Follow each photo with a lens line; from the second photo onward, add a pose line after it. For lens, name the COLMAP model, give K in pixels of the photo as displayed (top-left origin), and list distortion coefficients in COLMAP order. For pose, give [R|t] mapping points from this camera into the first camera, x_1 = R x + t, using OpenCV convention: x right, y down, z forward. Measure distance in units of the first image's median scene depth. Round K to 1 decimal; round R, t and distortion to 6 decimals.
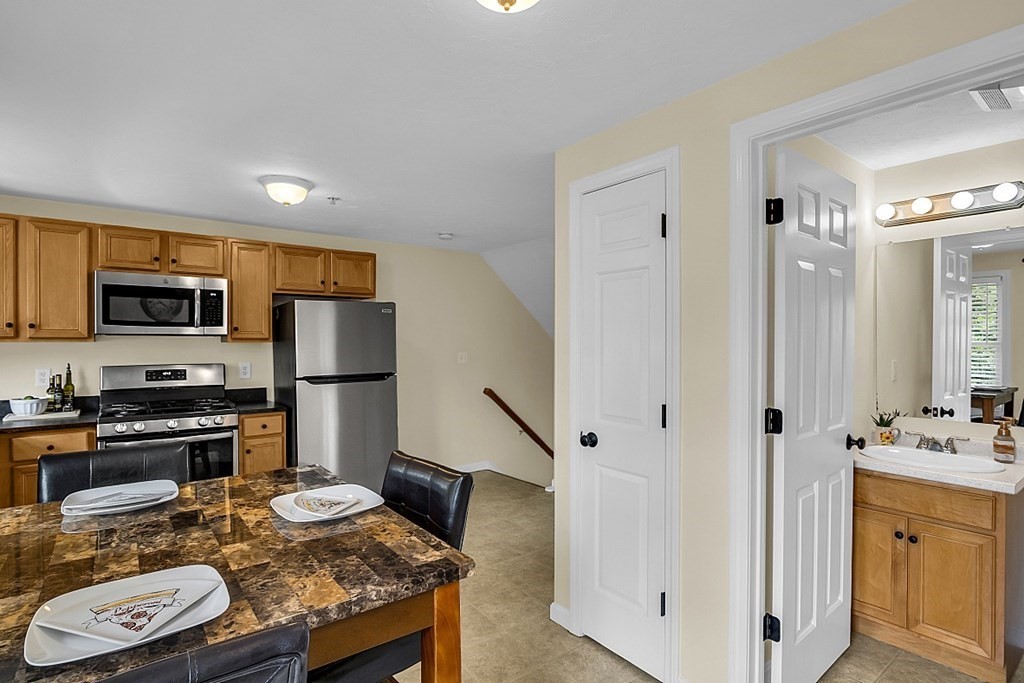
lens RADIAL K [[517.3, 0, 512.0], [0, 517.3, 341.5], [0, 0, 1]] dist [-0.013863, 0.000525]
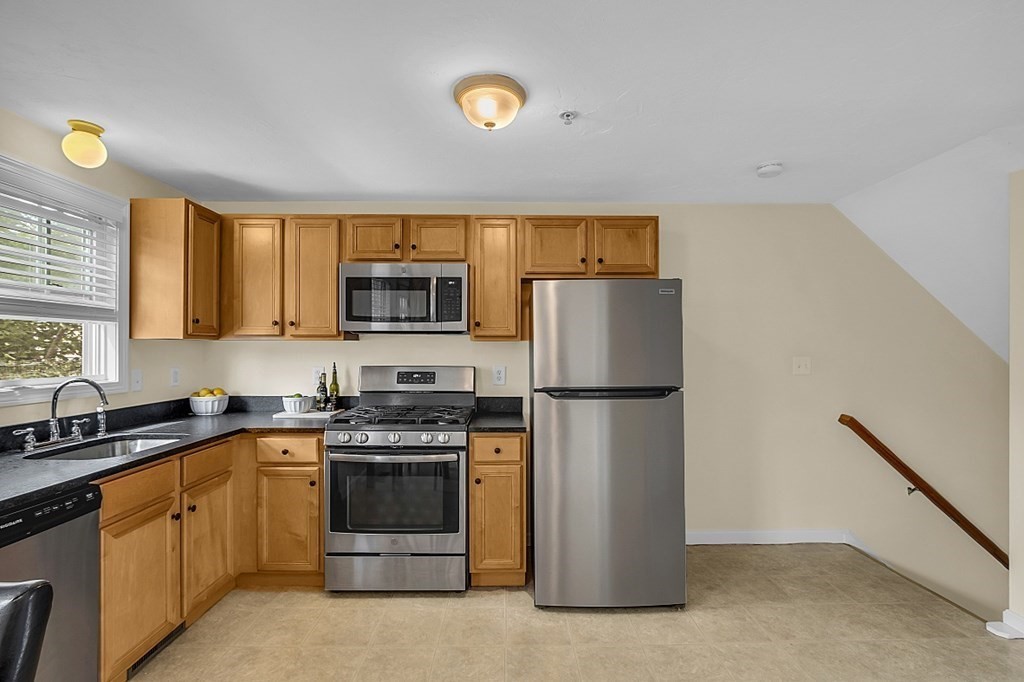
lens RADIAL K [[466.5, 0, 510.7], [0, 466.5, 345.5], [0, 0, 1]] dist [-0.021036, 0.005384]
pose [[0.794839, -0.001145, -0.606819, -0.049895], [-0.002438, 0.999984, -0.005080, 0.013815], [0.606815, 0.005517, 0.794824, 0.481601]]
